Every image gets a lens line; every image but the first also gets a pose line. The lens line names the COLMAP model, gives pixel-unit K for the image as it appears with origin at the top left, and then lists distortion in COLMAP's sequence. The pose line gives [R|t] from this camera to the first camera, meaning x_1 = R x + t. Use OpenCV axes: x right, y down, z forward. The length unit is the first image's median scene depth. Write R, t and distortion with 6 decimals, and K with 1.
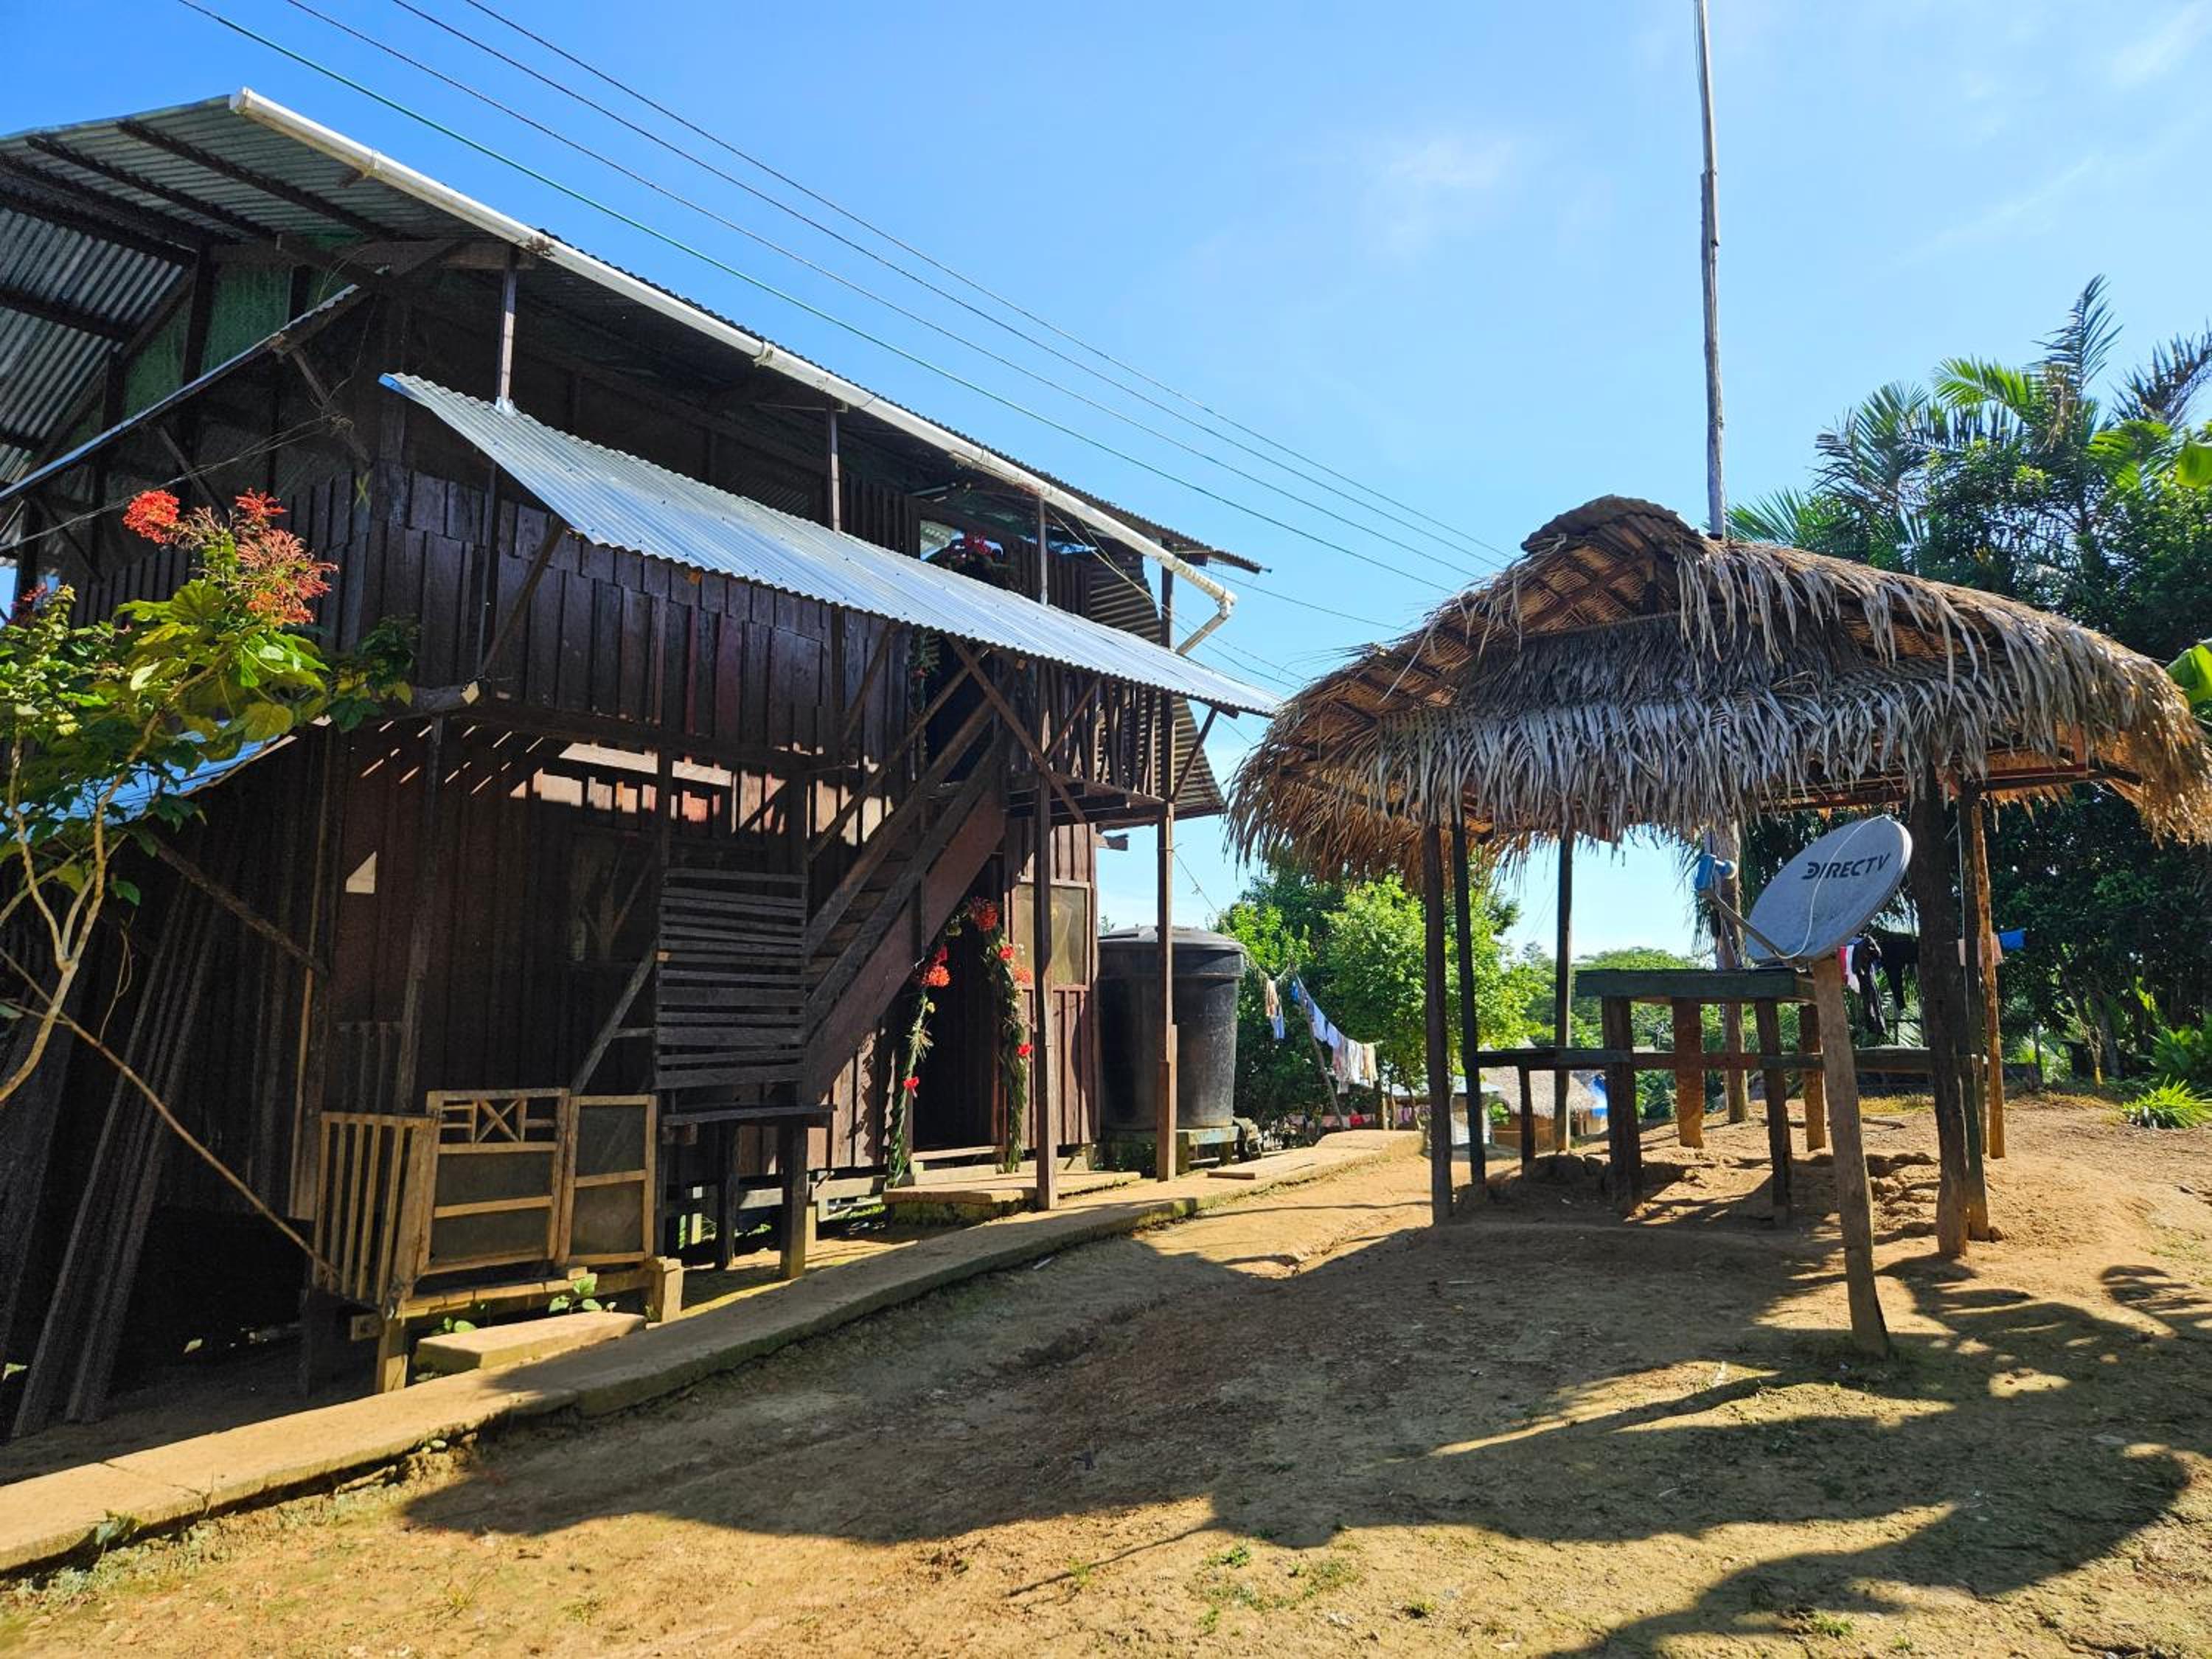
lens RADIAL K [[1570.8, 0, 1102.8], [0, 1570.8, 800.3], [0, 0, 1]] dist [0.083847, -0.089386]
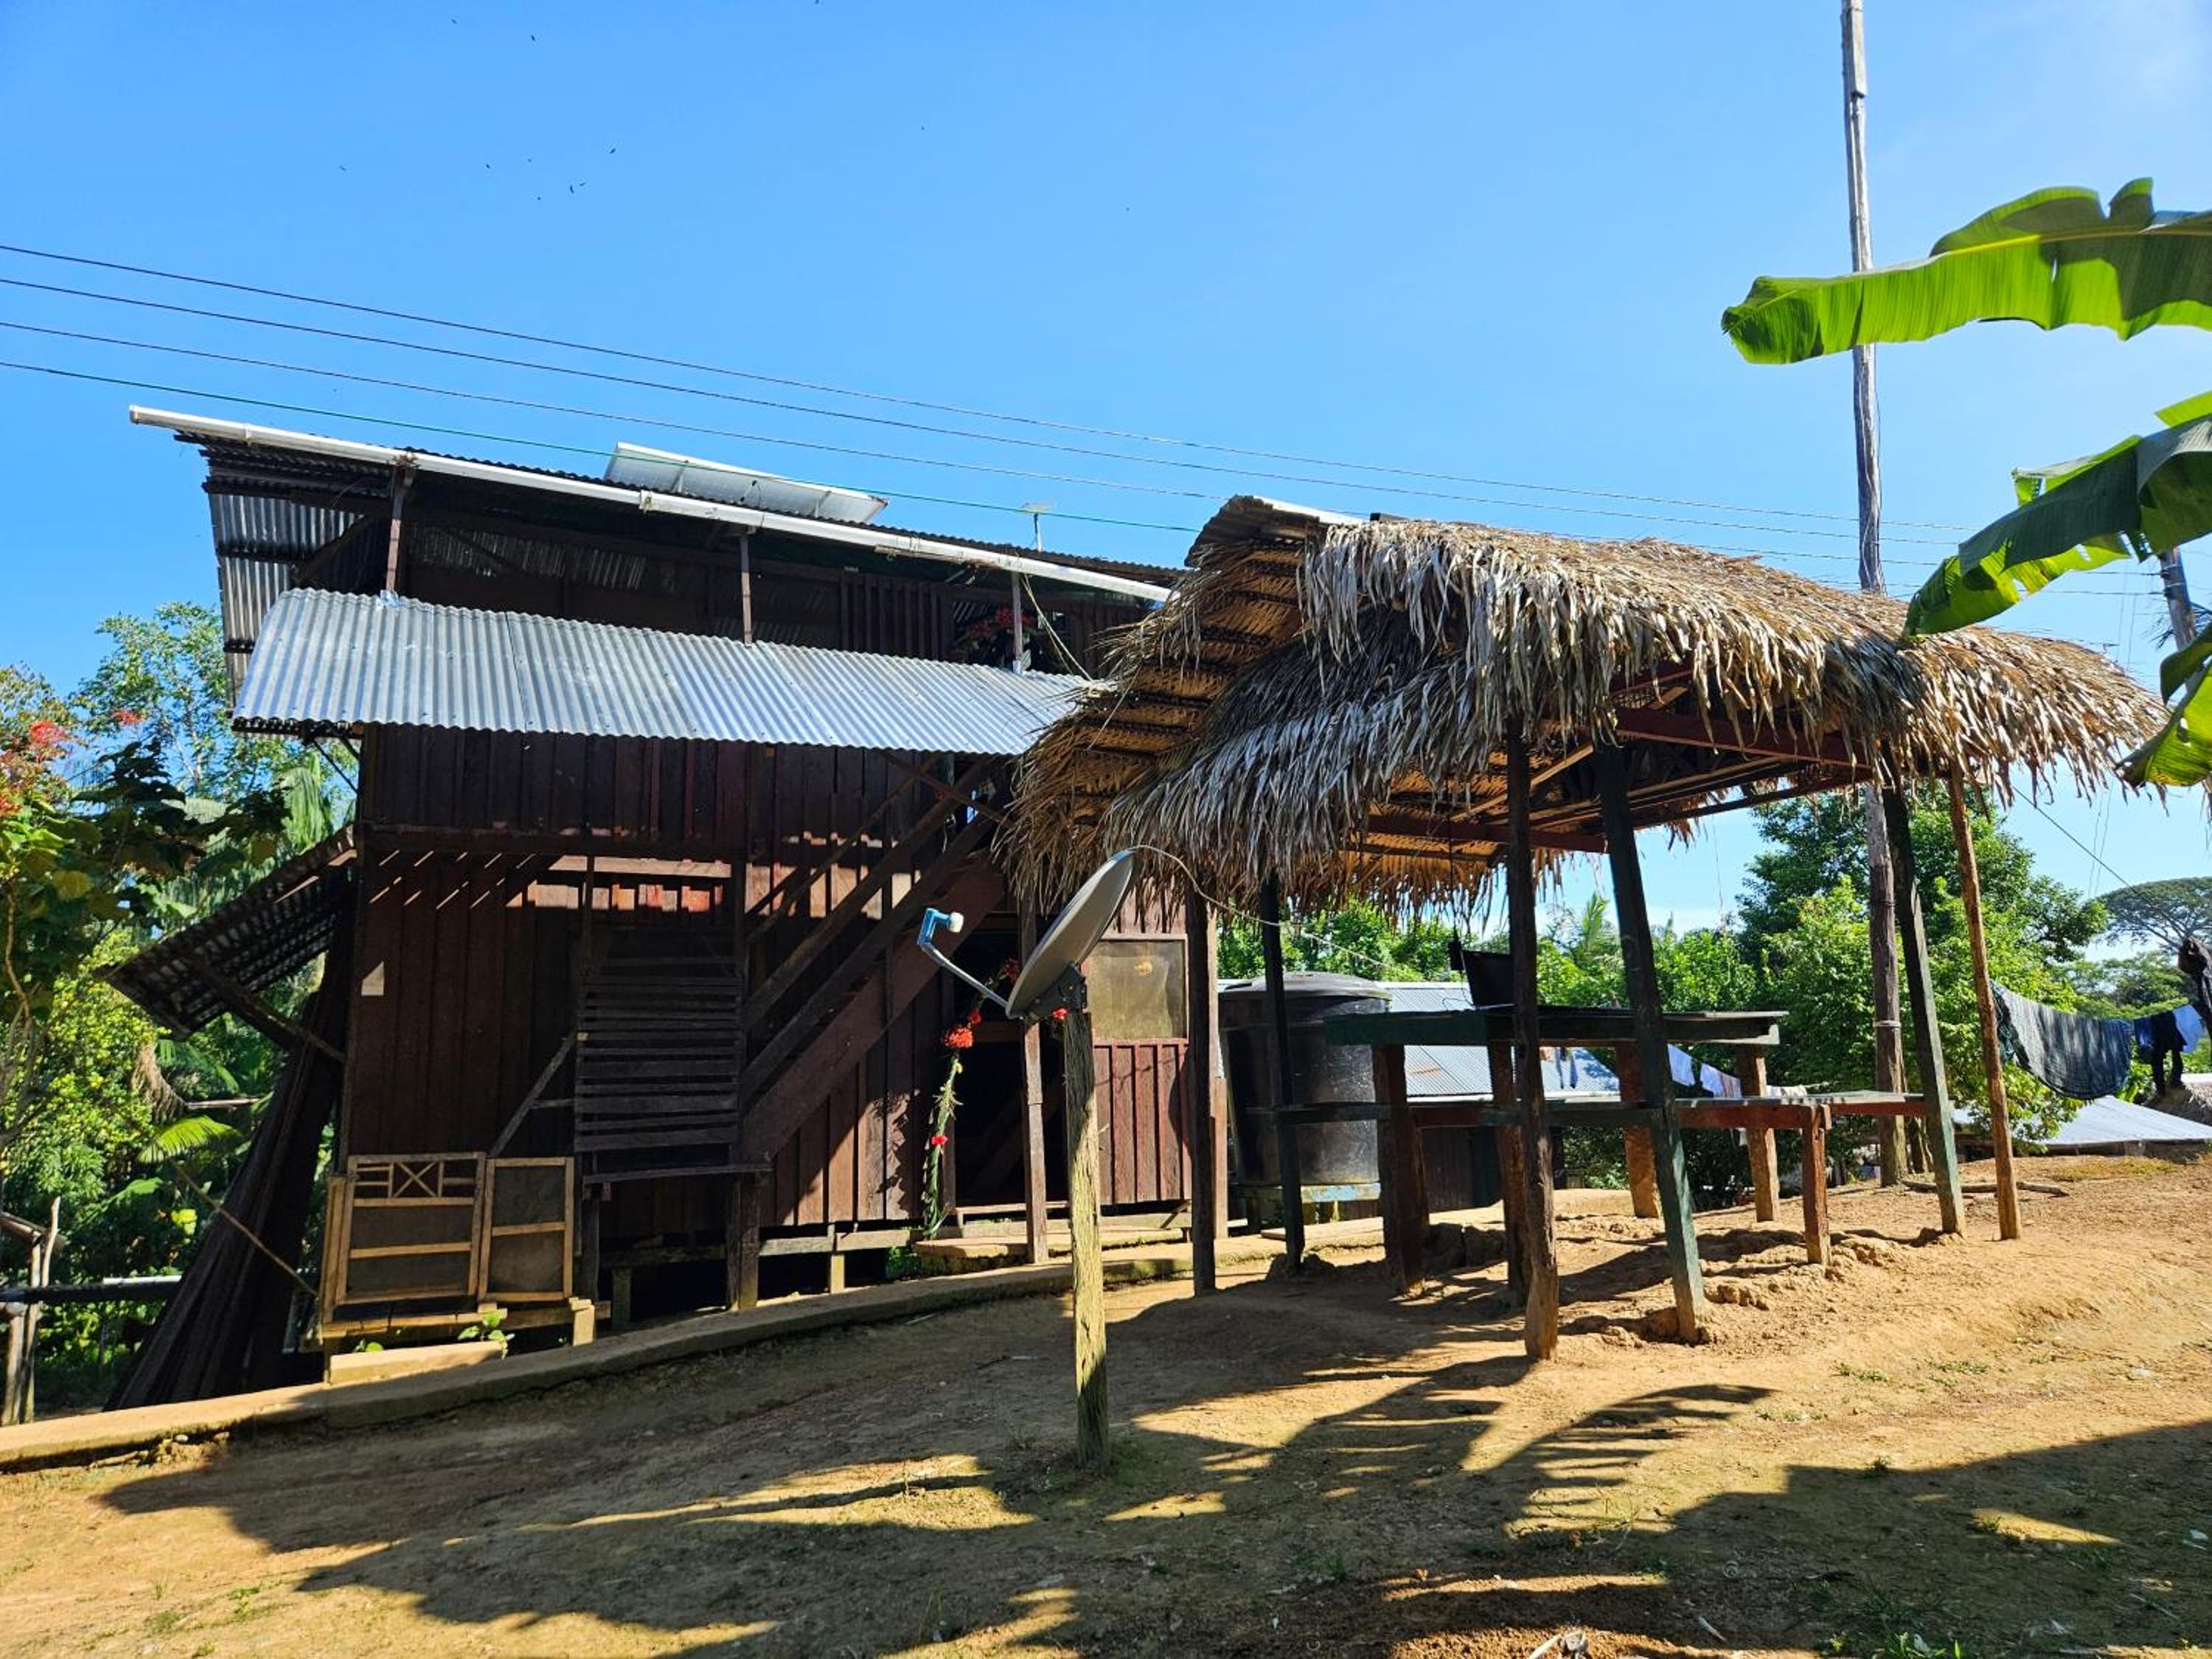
lens RADIAL K [[1576.1, 0, 1132.7], [0, 1576.1, 825.8], [0, 0, 1]] dist [0.078105, -0.074912]
pose [[0.879387, -0.094966, -0.466540, 0.644857], [0.091120, 0.995362, -0.030857, 0.018017], [0.467306, -0.015376, 0.883962, 0.163538]]
